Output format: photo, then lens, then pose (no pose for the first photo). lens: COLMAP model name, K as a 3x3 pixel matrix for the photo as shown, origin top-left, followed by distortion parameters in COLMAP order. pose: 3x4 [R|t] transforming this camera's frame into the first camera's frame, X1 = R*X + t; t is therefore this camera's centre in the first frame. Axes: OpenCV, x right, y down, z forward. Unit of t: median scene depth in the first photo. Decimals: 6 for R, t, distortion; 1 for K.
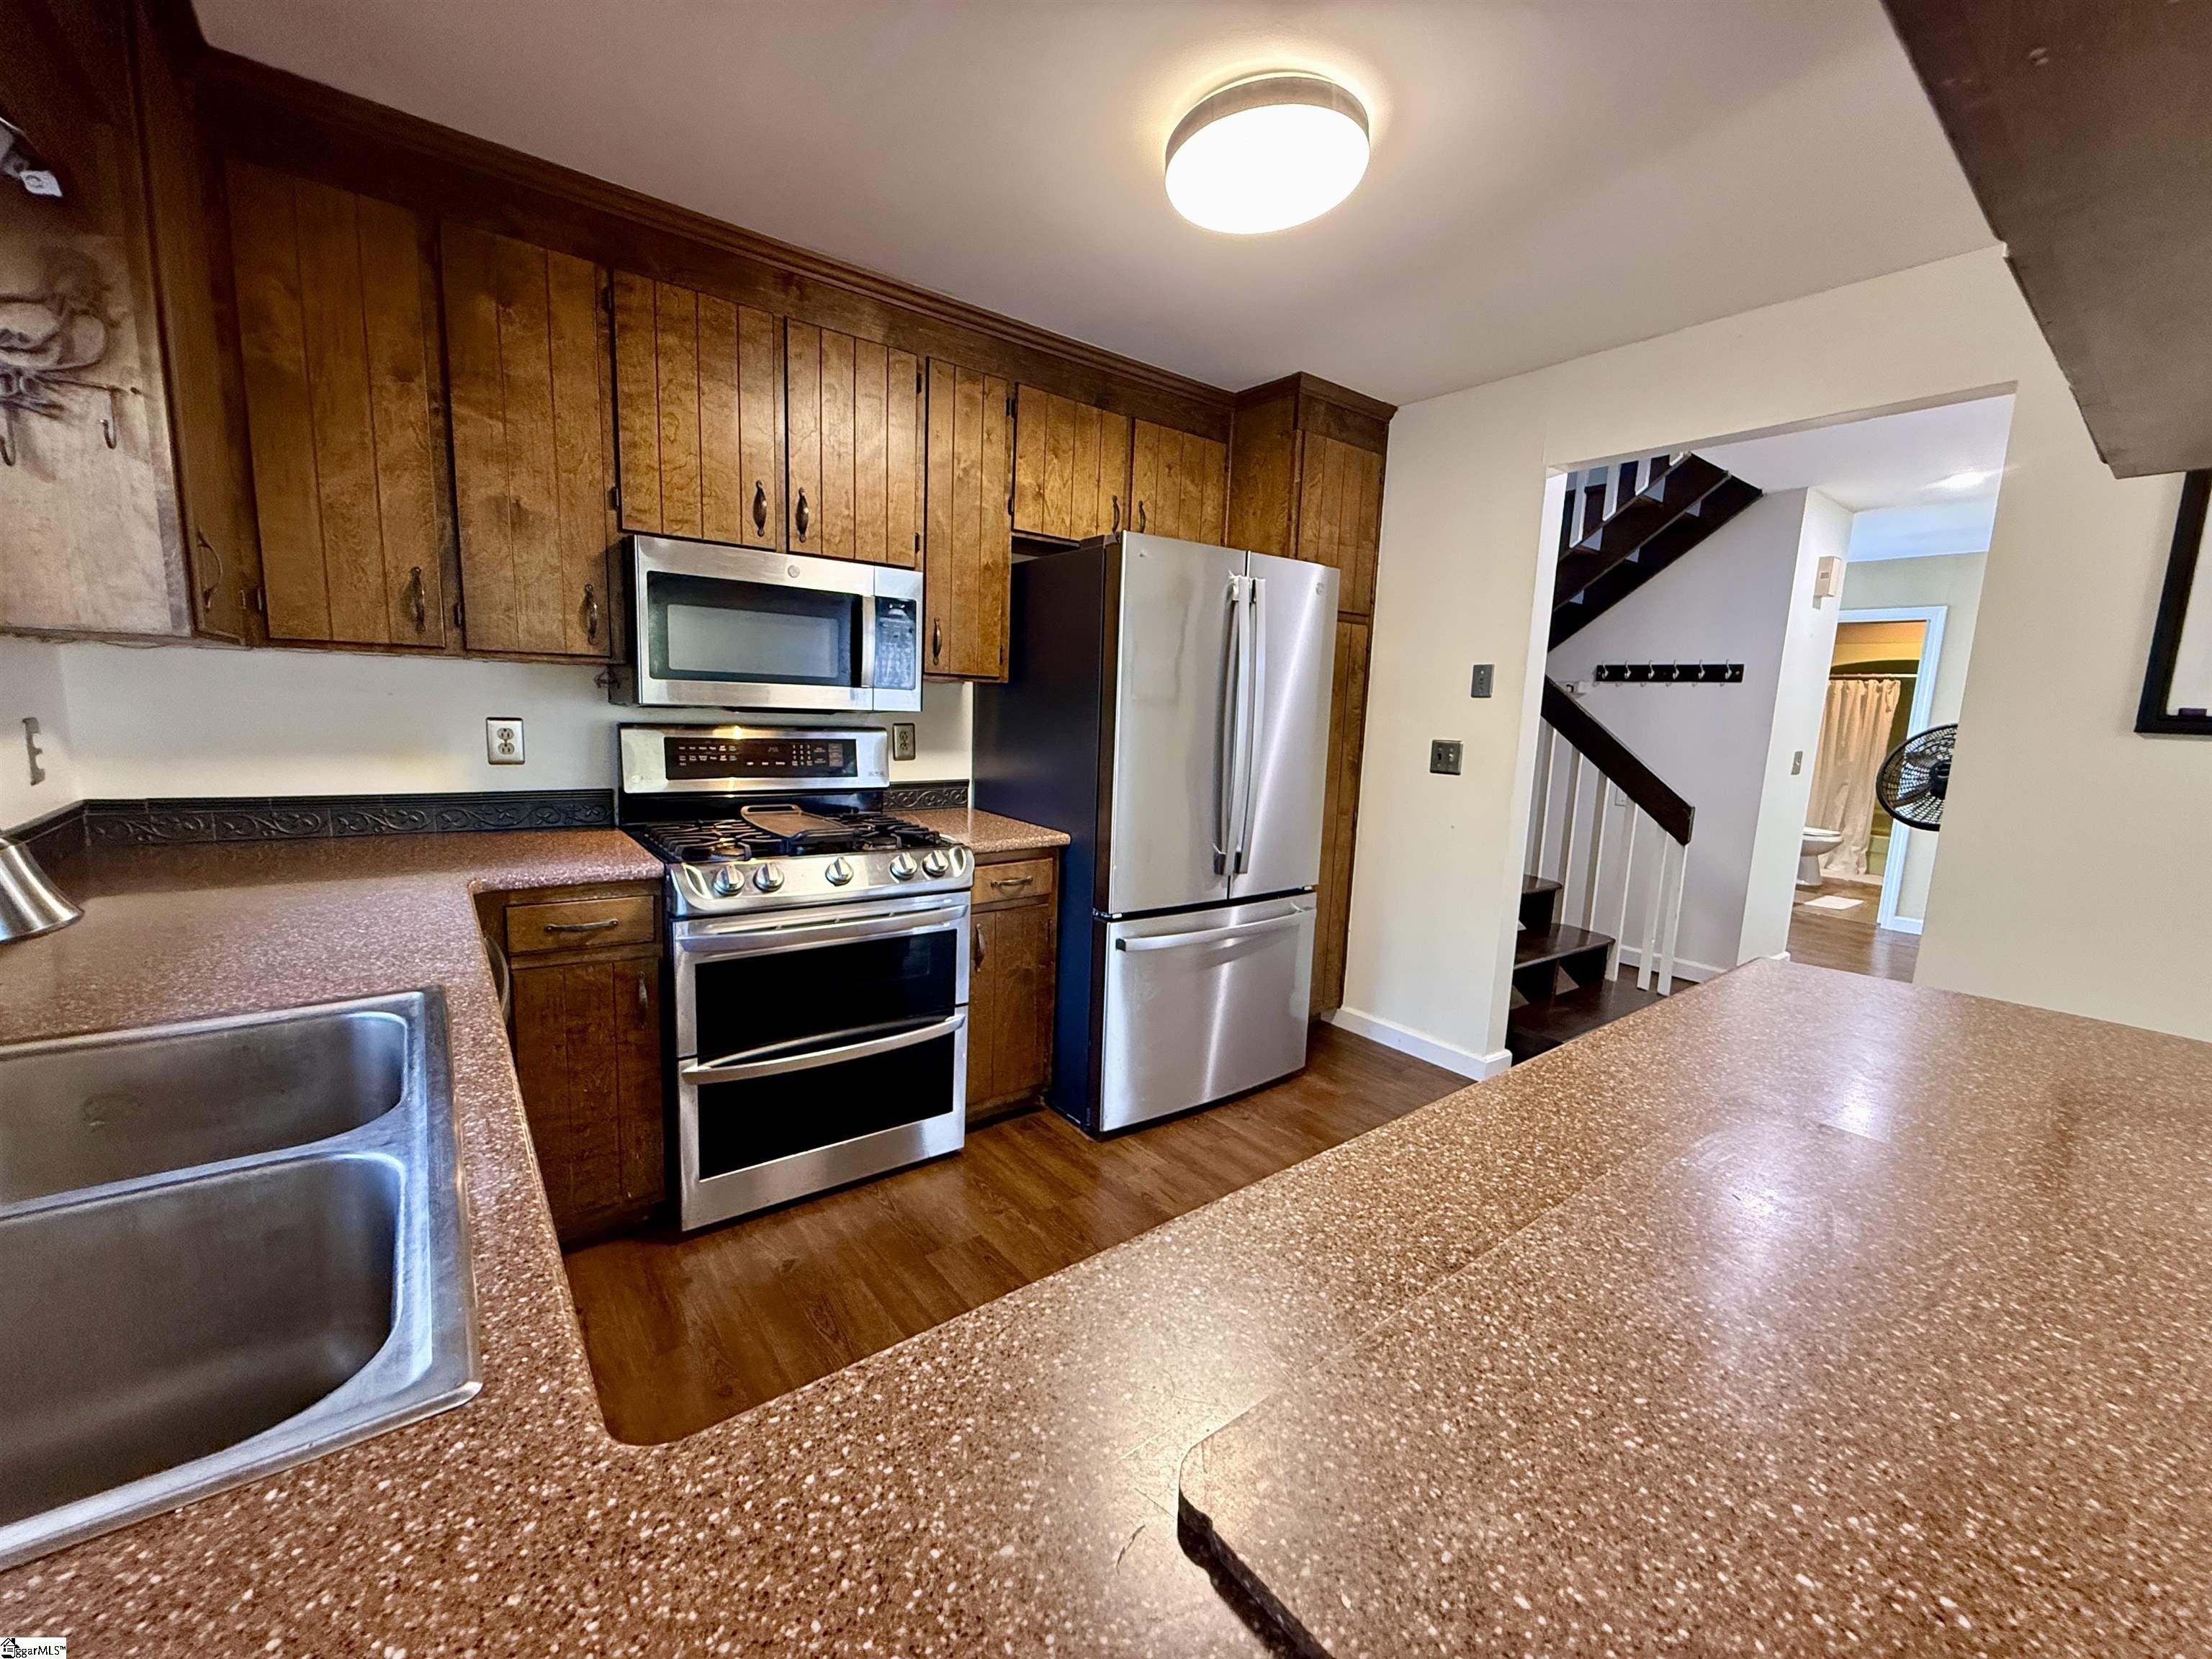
lens RADIAL K [[899.7, 0, 1095.2], [0, 899.7, 830.8], [0, 0, 1]] dist [-0.002961, 0.000454]
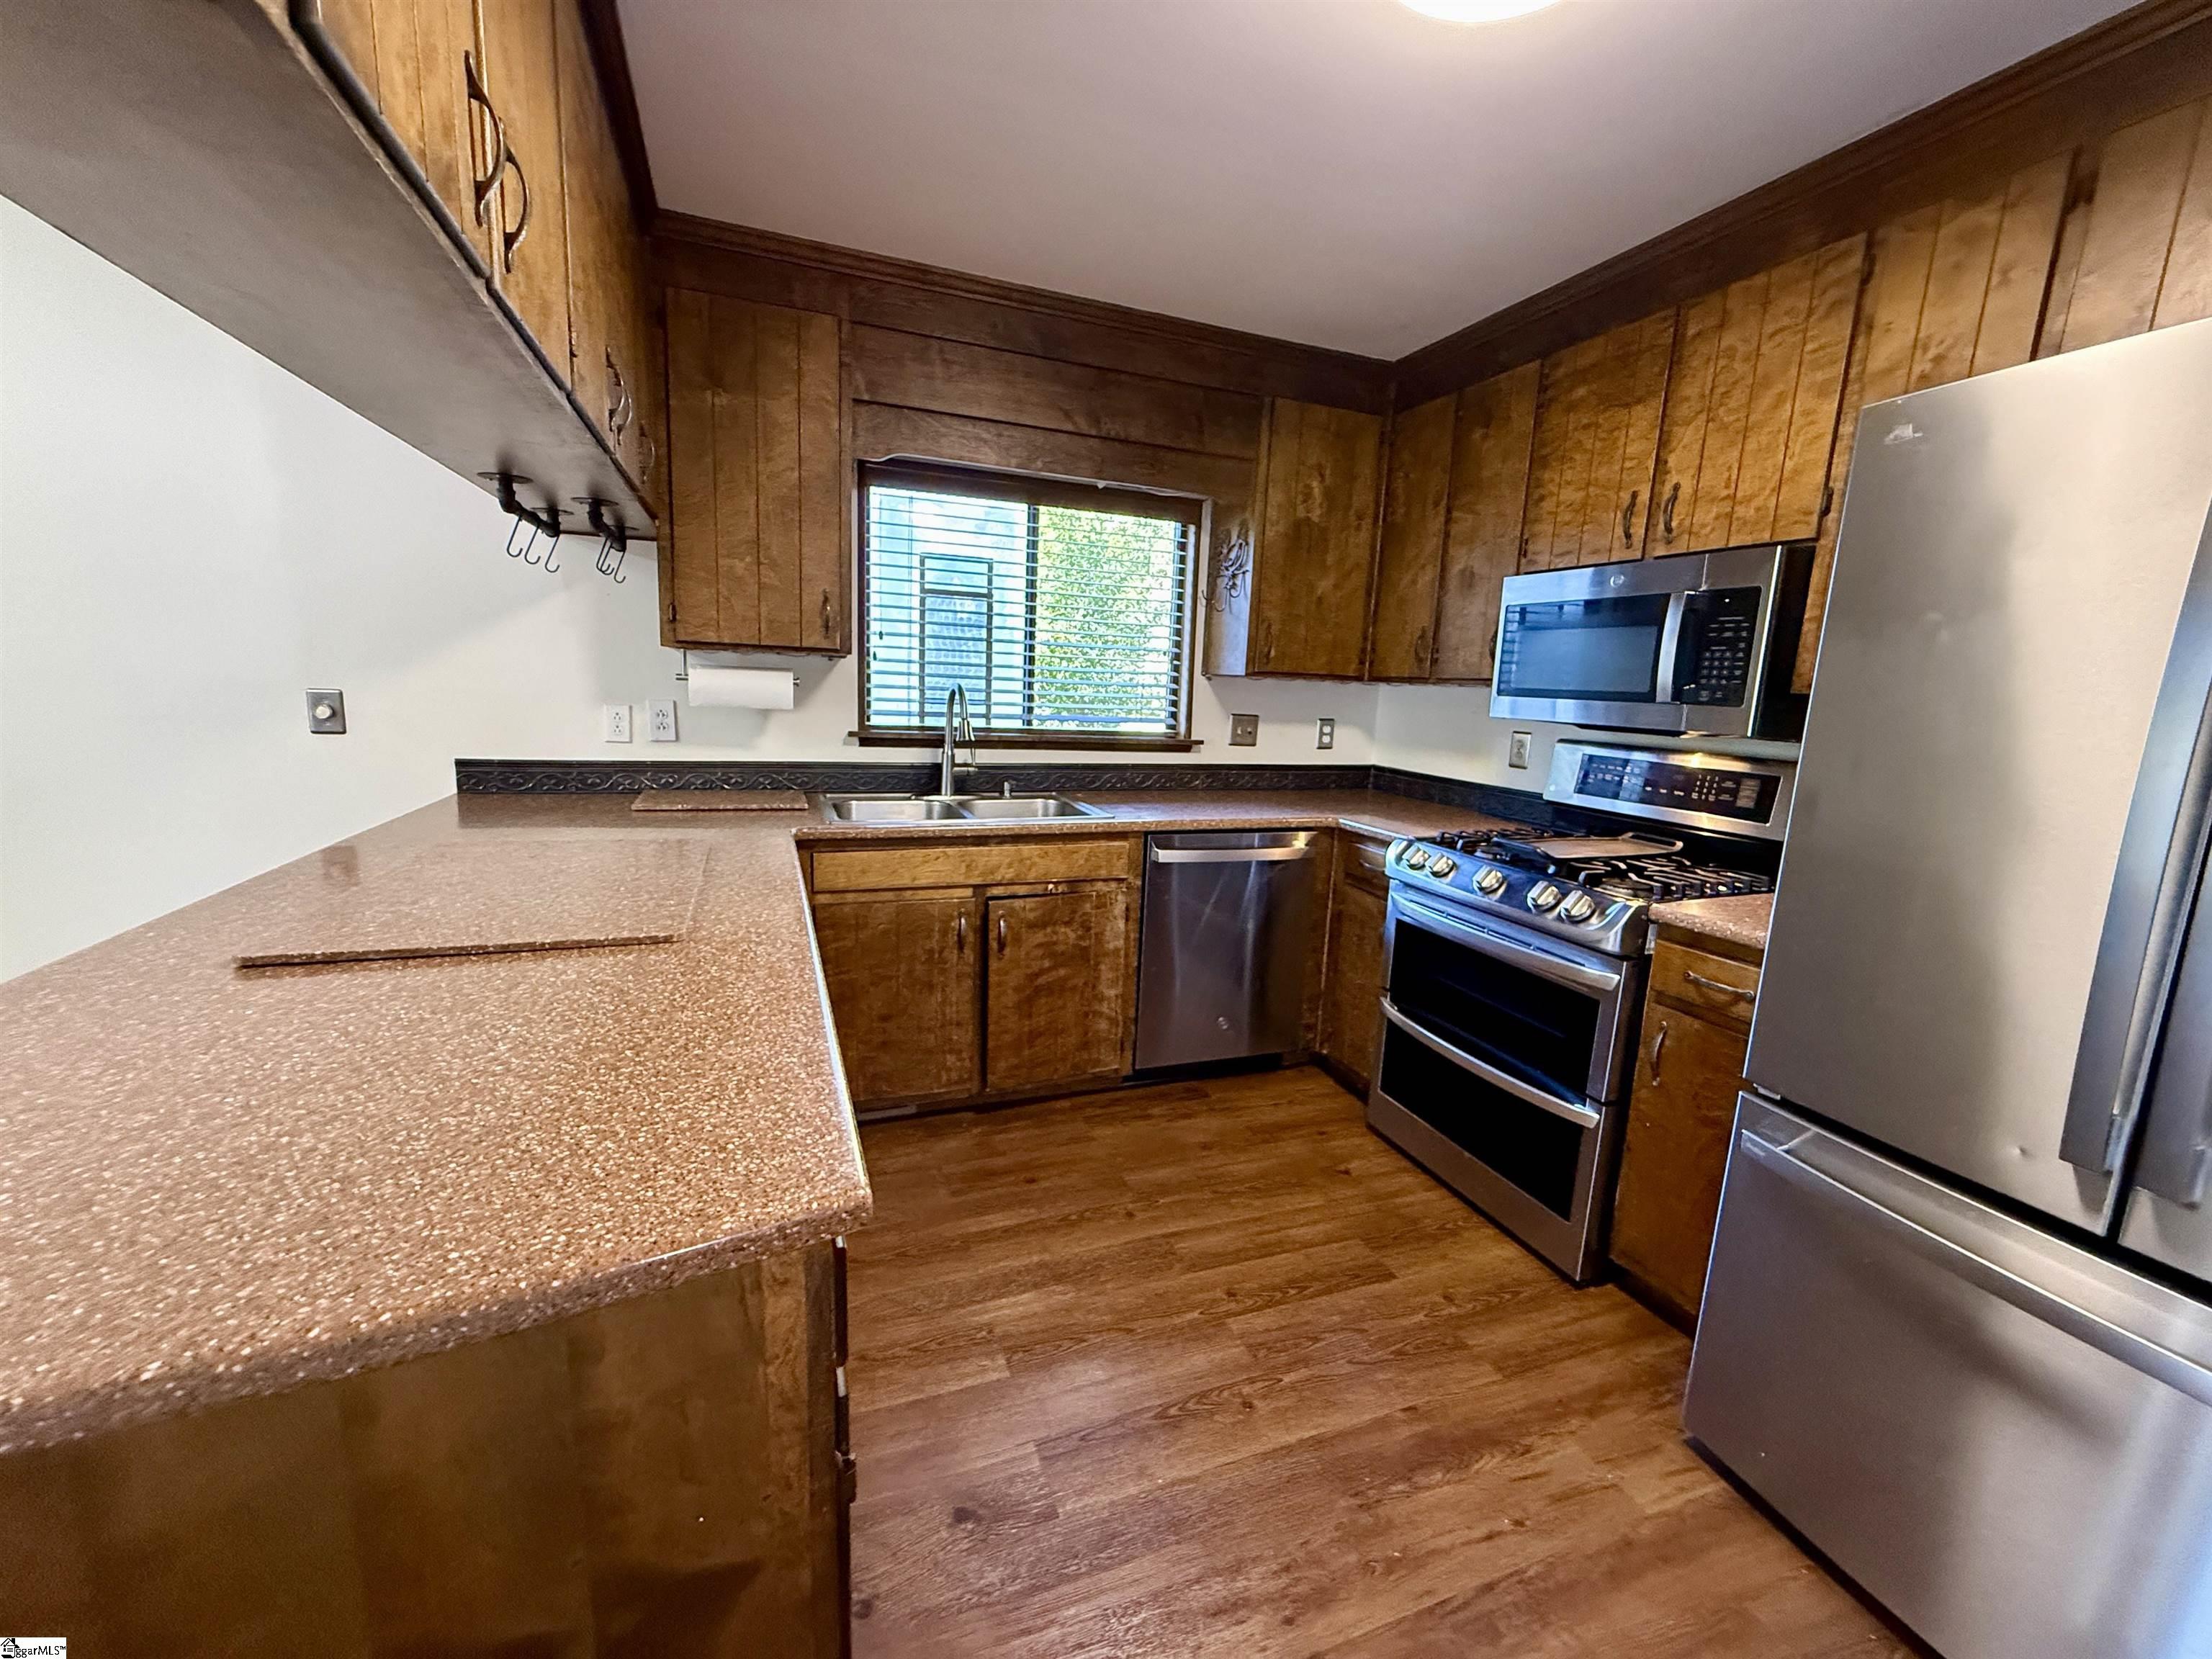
lens RADIAL K [[899.7, 0, 1094.6], [0, 899.7, 828.6], [0, 0, 1]] dist [-0.002961, 0.000454]
pose [[-0.297796, 0.104382, -0.948906, 1.046252], [-0.190372, 0.967545, 0.166177, -0.123880], [0.935455, 0.230132, -0.268260, 1.114479]]
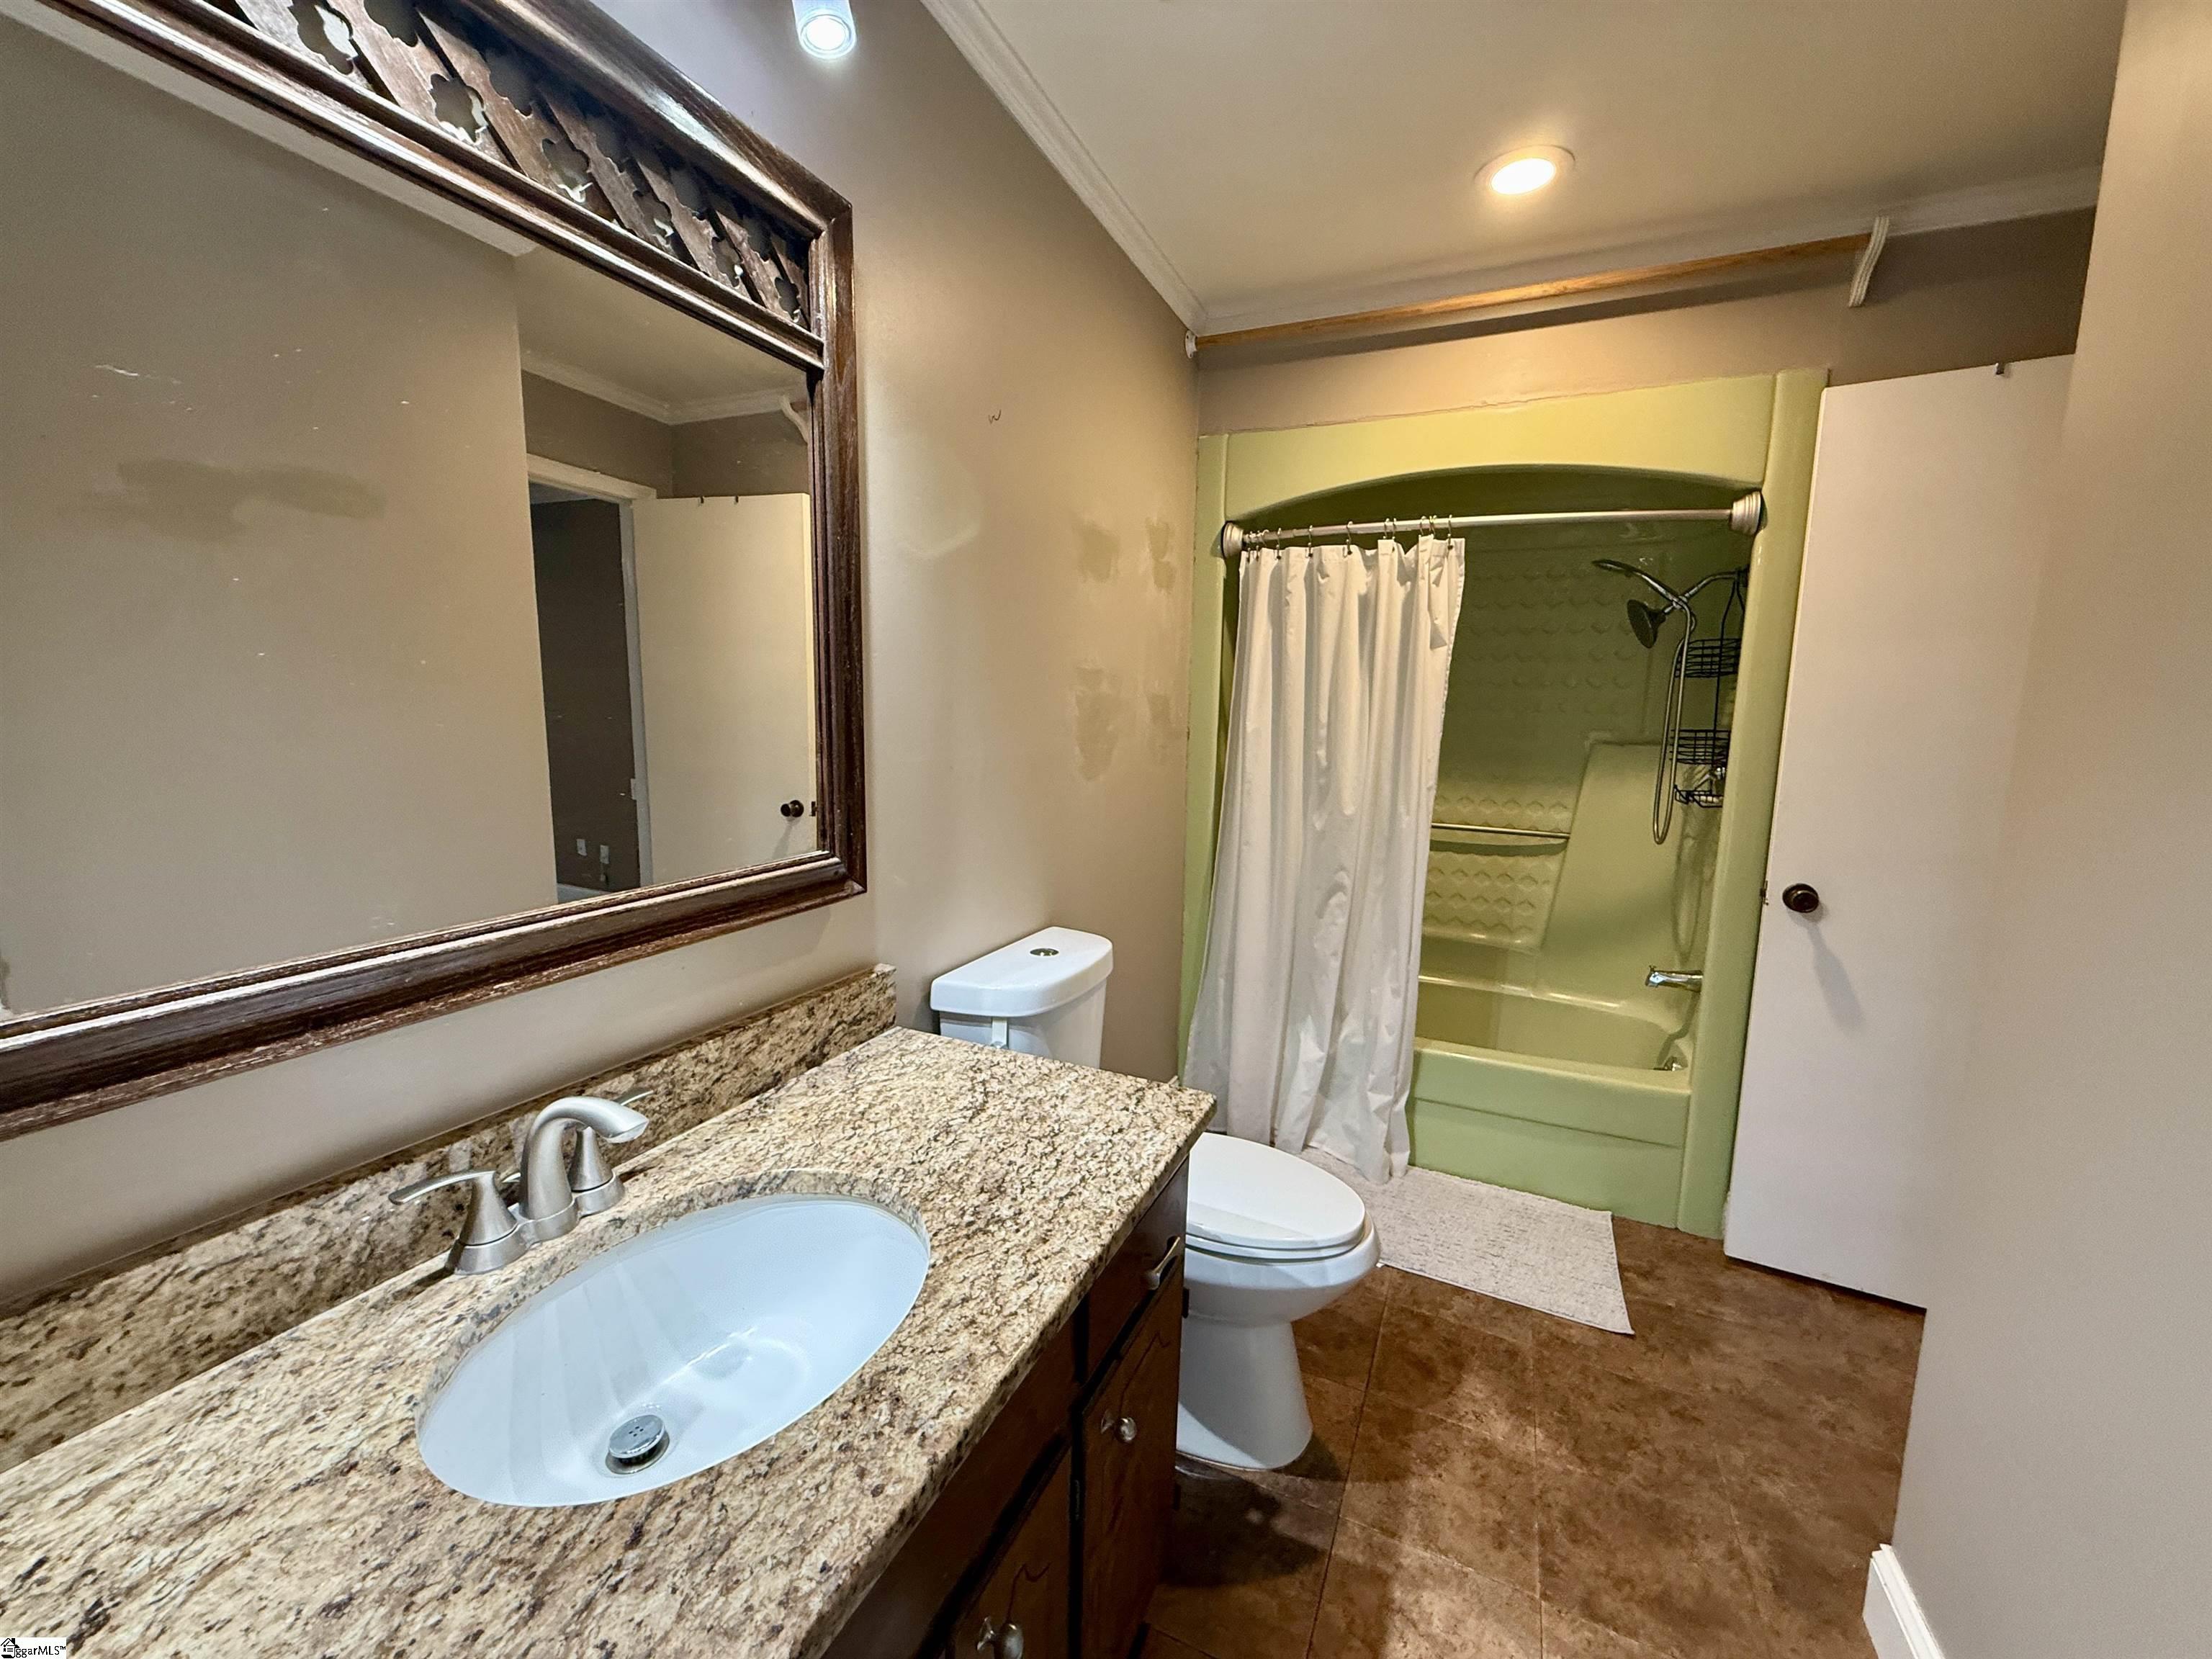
lens RADIAL K [[899.7, 0, 1103.0], [0, 899.7, 832.4], [0, 0, 1]] dist [-0.002961, 0.000454]
pose [[0.882116, -0.080866, 0.464039, 0.415652], [0.077653, 0.996640, 0.026065, -0.056803], [-0.464588, 0.013042, 0.885431, 0.509683]]
